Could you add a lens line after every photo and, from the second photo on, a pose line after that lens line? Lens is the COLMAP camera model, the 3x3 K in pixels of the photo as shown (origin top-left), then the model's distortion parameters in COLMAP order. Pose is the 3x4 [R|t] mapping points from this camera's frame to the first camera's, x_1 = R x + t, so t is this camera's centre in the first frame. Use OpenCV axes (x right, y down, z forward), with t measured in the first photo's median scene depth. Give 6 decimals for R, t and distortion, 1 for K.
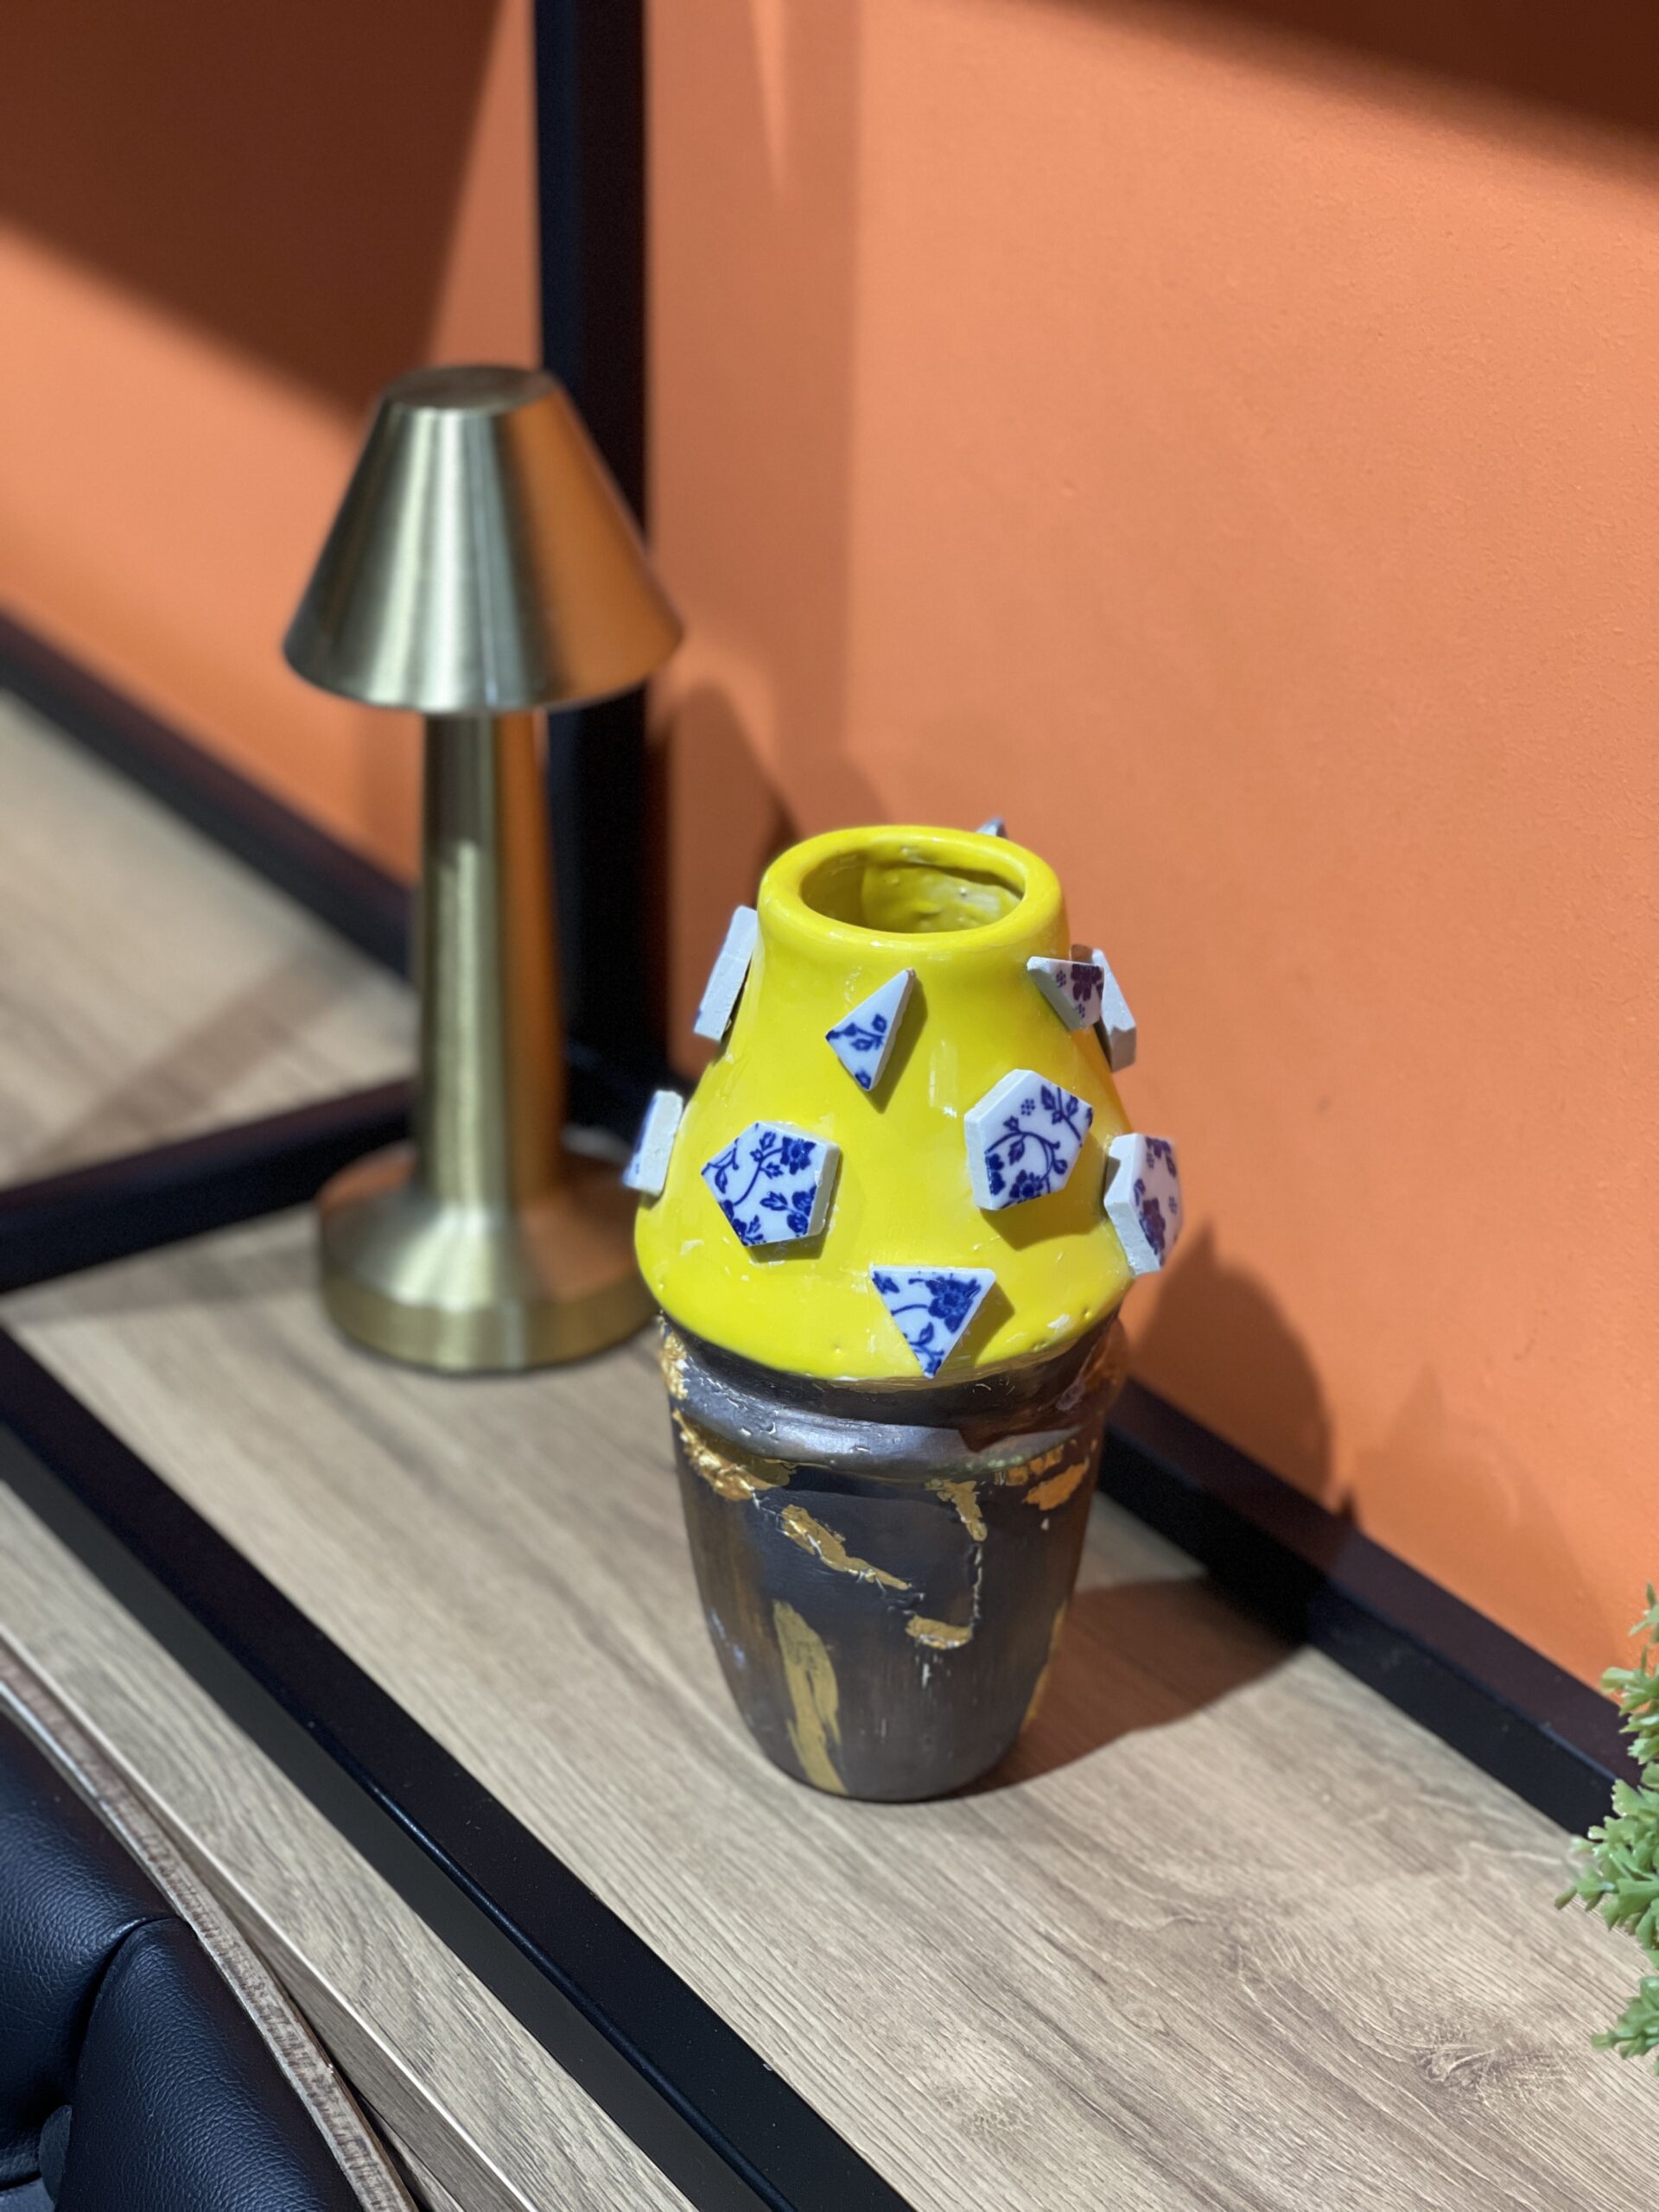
lens RADIAL K [[4196.9, 0, 828.9], [0, 4196.9, 1053.6], [0, 0, 1]] dist [-0.006703, 2.991829]
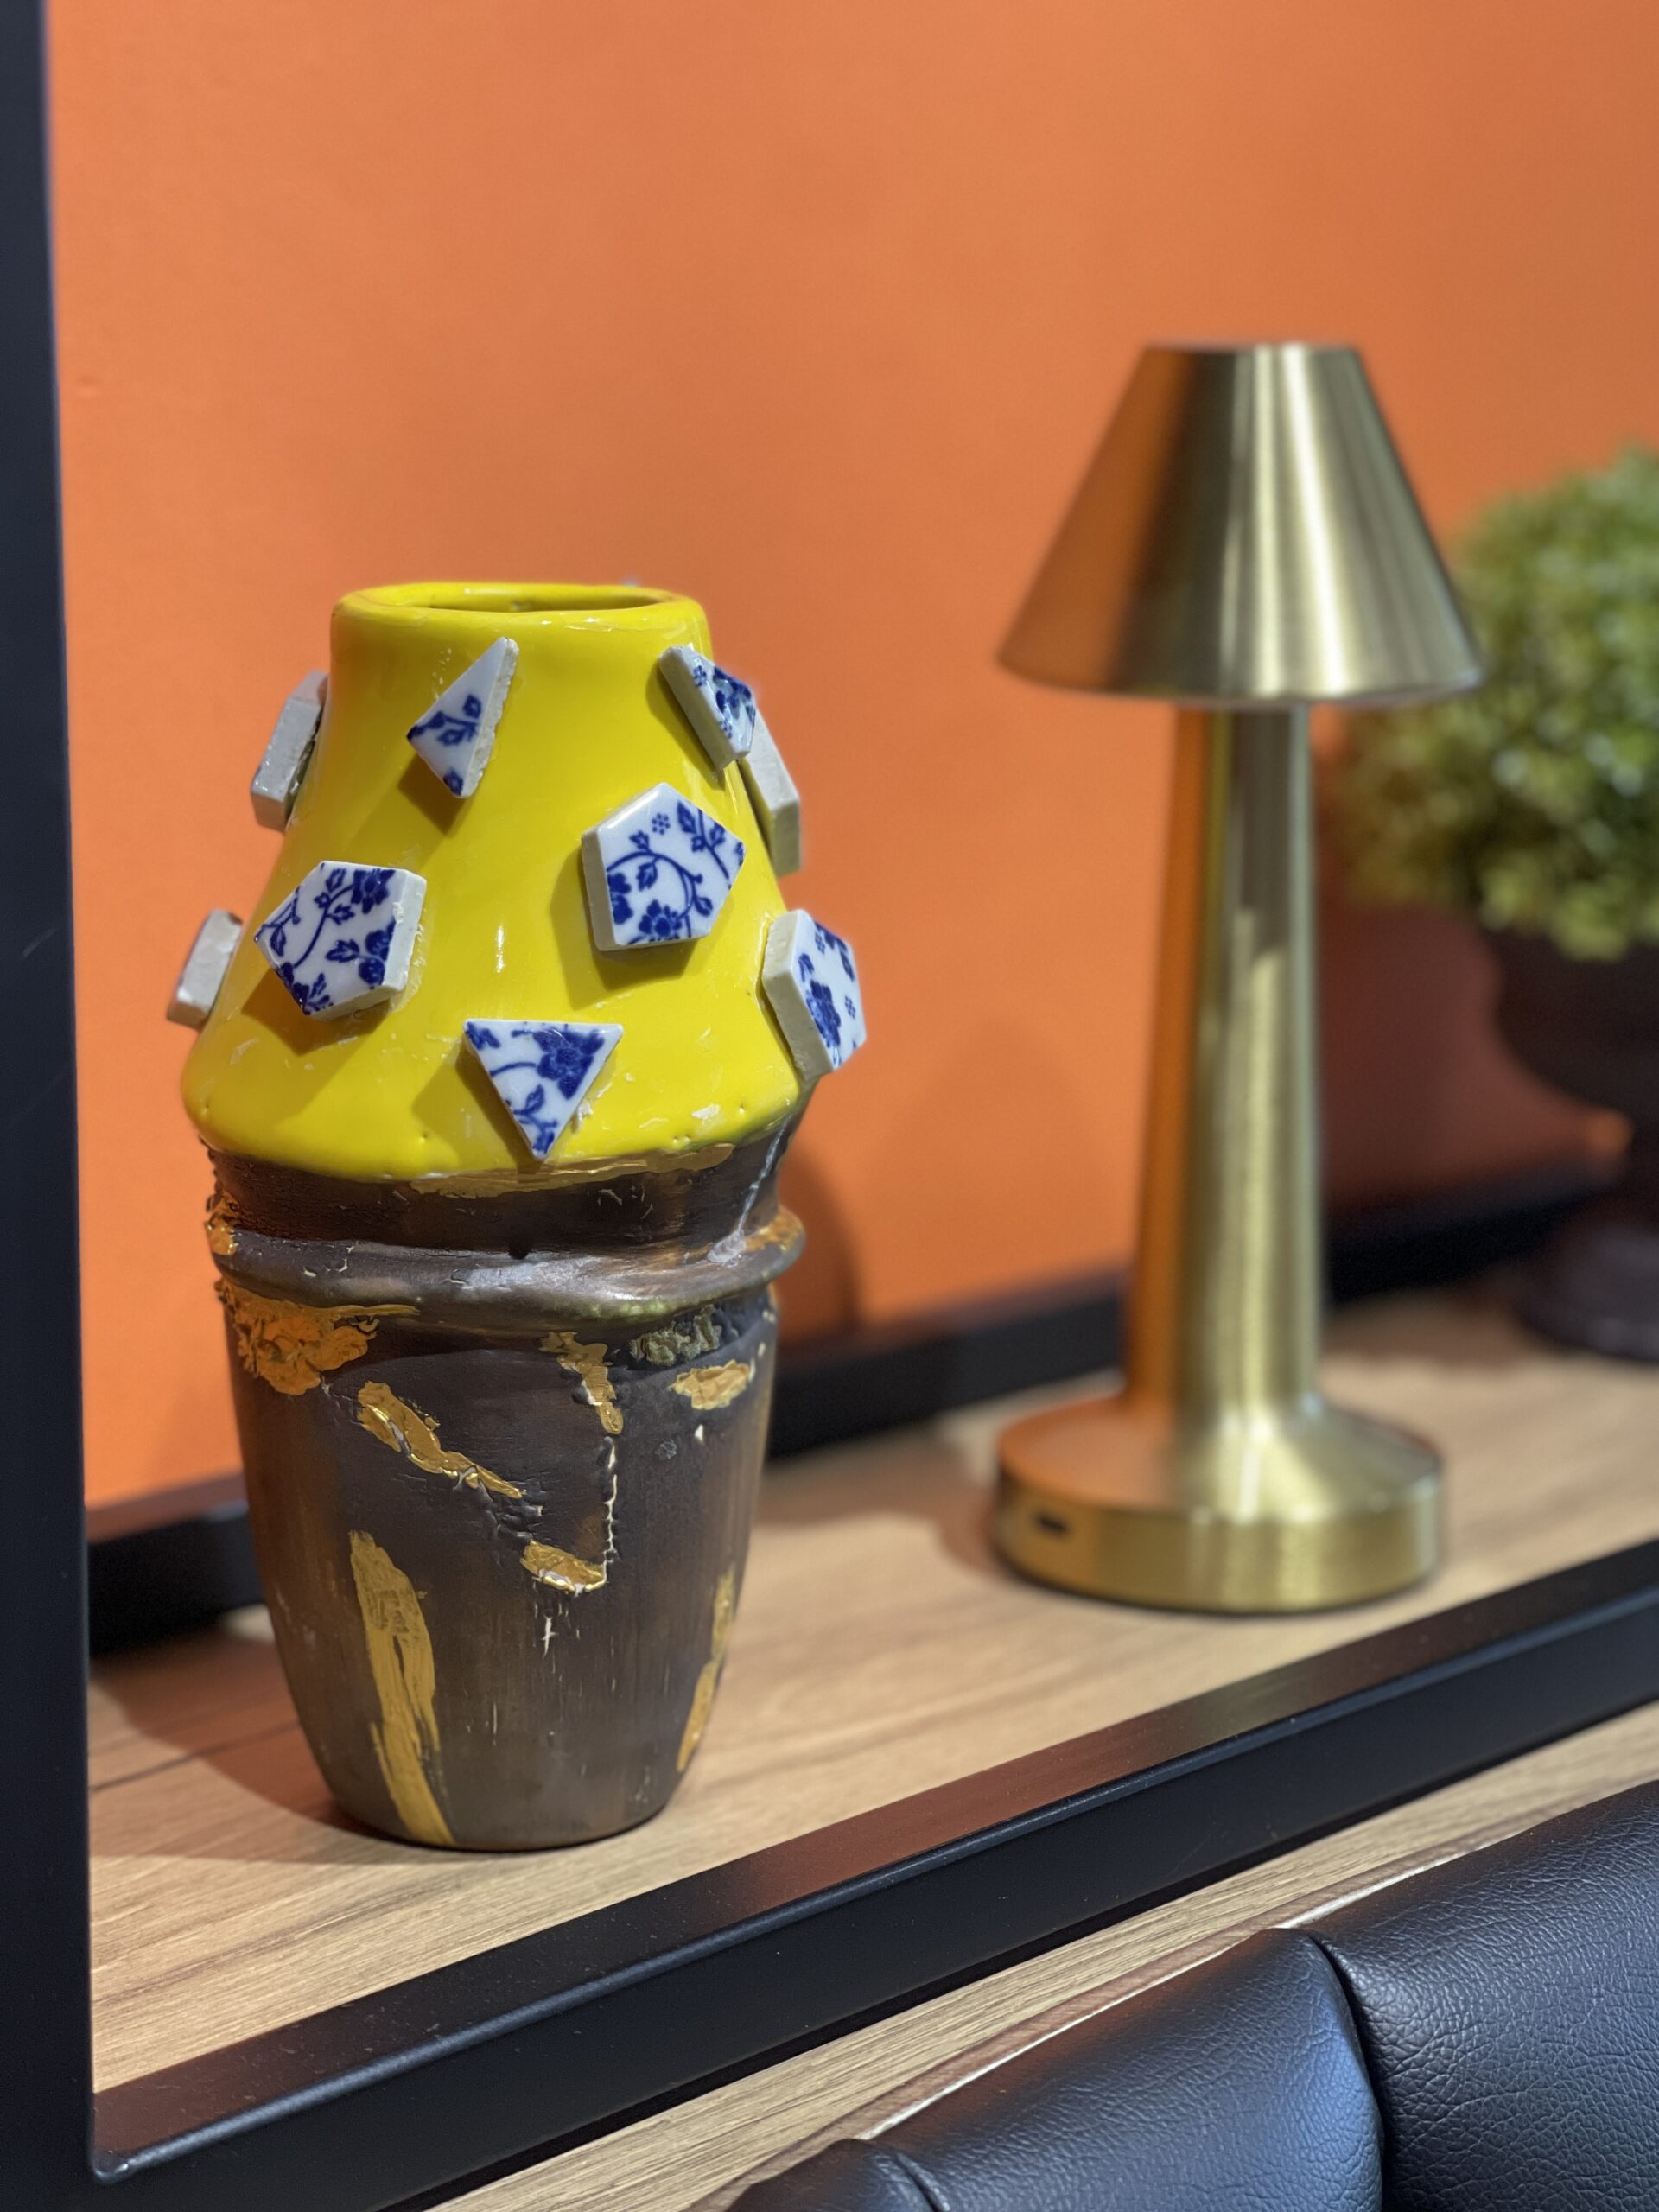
lens RADIAL K [[4196.9, 0, 828.9], [0, 4196.9, 1053.6], [0, 0, 1]] dist [-0.006703, 2.991829]
pose [[0.998538, -0.007036, 0.053587, 0.035780], [0.021114, 0.963485, -0.266929, 0.266174], [-0.049752, 0.267671, 0.962225, 0.236204]]
